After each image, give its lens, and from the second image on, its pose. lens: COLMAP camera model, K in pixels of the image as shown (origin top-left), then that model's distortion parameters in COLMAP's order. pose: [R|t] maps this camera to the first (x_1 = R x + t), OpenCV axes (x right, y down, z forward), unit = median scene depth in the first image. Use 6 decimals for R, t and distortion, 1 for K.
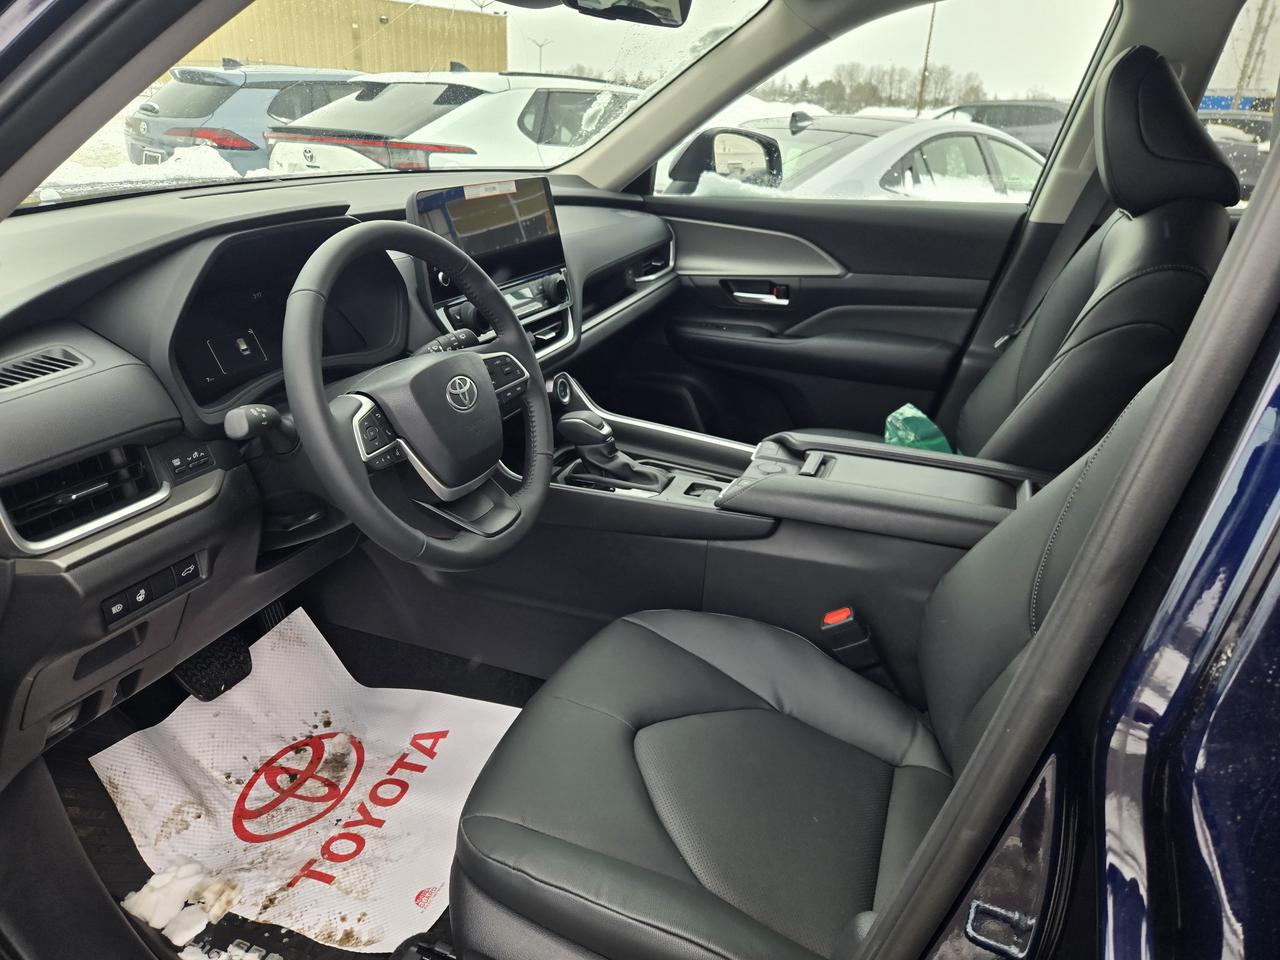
lens RADIAL K [[862.7, 0, 642.0], [0, 862.7, 462.8], [0, 0, 1]] dist [0.080054, -0.064475]
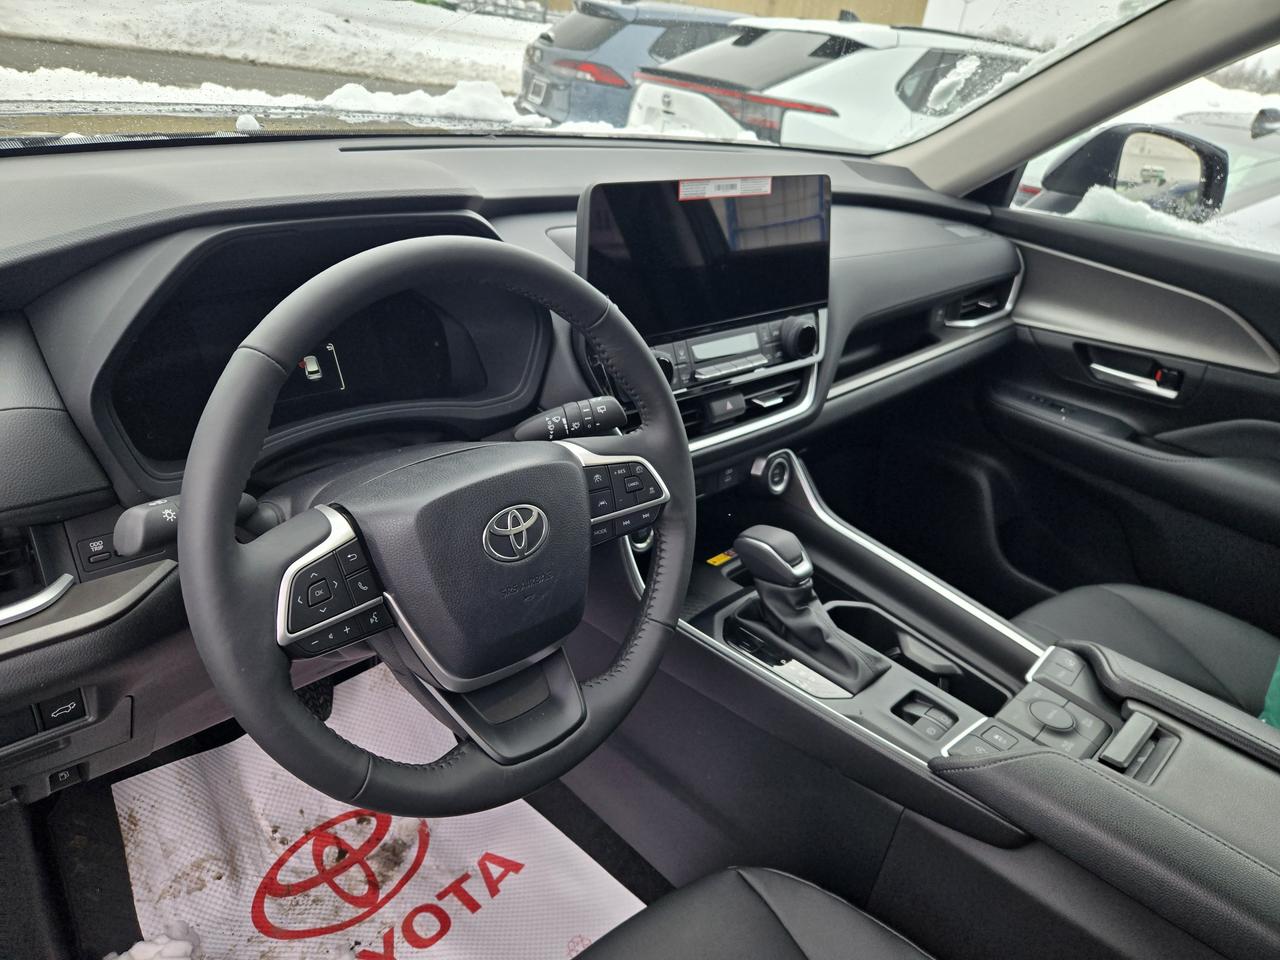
lens RADIAL K [[855.0, 0, 640.0], [0, 855.0, 480.0], [0, 0, 1]] dist [0.071787, -0.063824]
pose [[0.909070, 0.254627, -0.329784, 0.042350], [-0.232801, 0.966863, 0.104786, -0.134253], [0.345537, -0.018484, 0.938223, 0.306910]]
